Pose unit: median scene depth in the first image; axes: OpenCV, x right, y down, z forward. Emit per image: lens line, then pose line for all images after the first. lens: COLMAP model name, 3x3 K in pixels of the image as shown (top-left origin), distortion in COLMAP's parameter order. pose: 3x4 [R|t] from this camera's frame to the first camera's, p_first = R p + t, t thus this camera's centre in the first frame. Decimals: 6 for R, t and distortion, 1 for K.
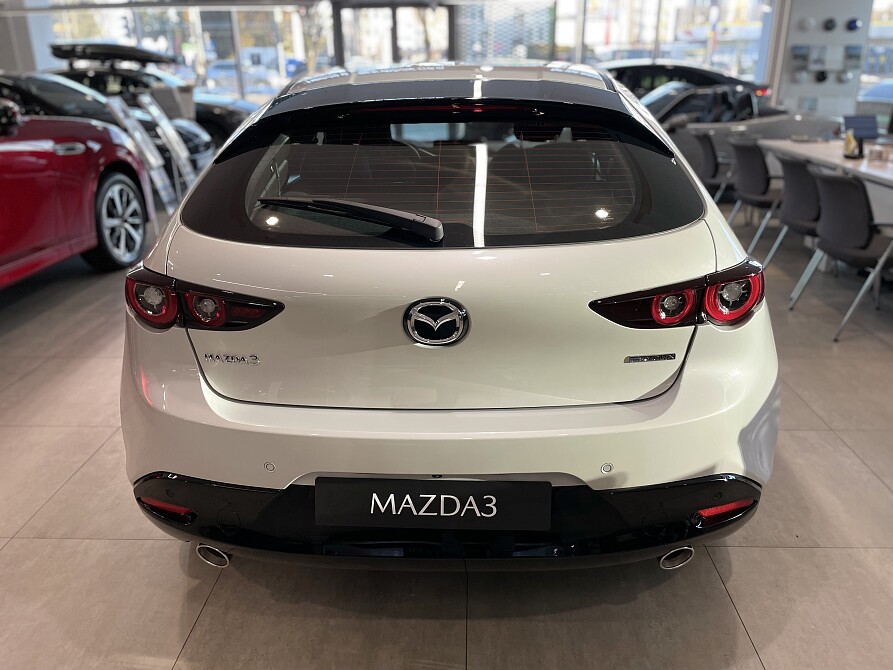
lens RADIAL K [[674.2, 0, 446.5], [0, 674.2, 335.0], [0, 0, 1]] dist [0.079700, -0.115827]
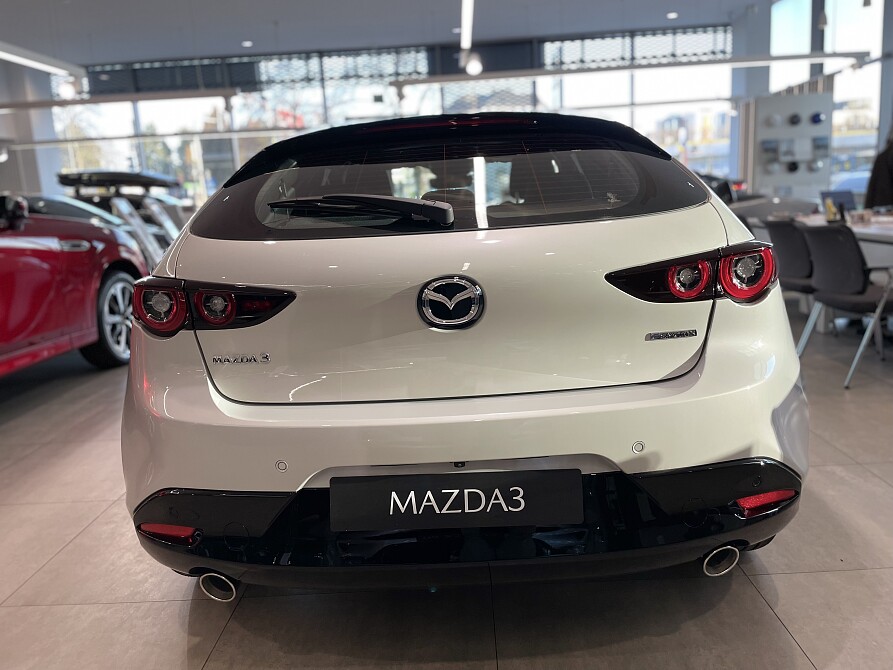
lens RADIAL K [[675.0, 0, 450.3], [0, 675.0, 330.6], [0, 0, 1]] dist [0.080964, -0.117797]
pose [[0.998796, -0.047389, 0.012678, -0.022237], [0.048877, 0.983361, -0.174963, 0.139406], [-0.004176, 0.175373, 0.984493, 0.028708]]
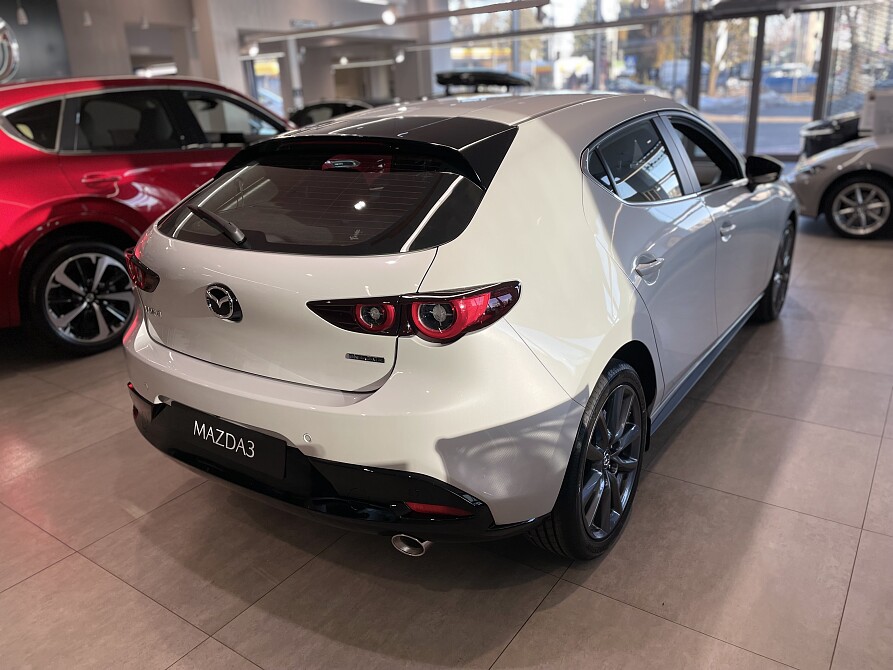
lens RADIAL K [[683.3, 0, 460.1], [0, 683.3, 333.2], [0, 0, 1]] dist [0.028358, -0.001012]
pose [[0.843679, 0.152165, -0.514831, 0.796355], [-0.163127, 0.986308, 0.024192, -0.049386], [0.511463, 0.063572, 0.856950, 0.047528]]
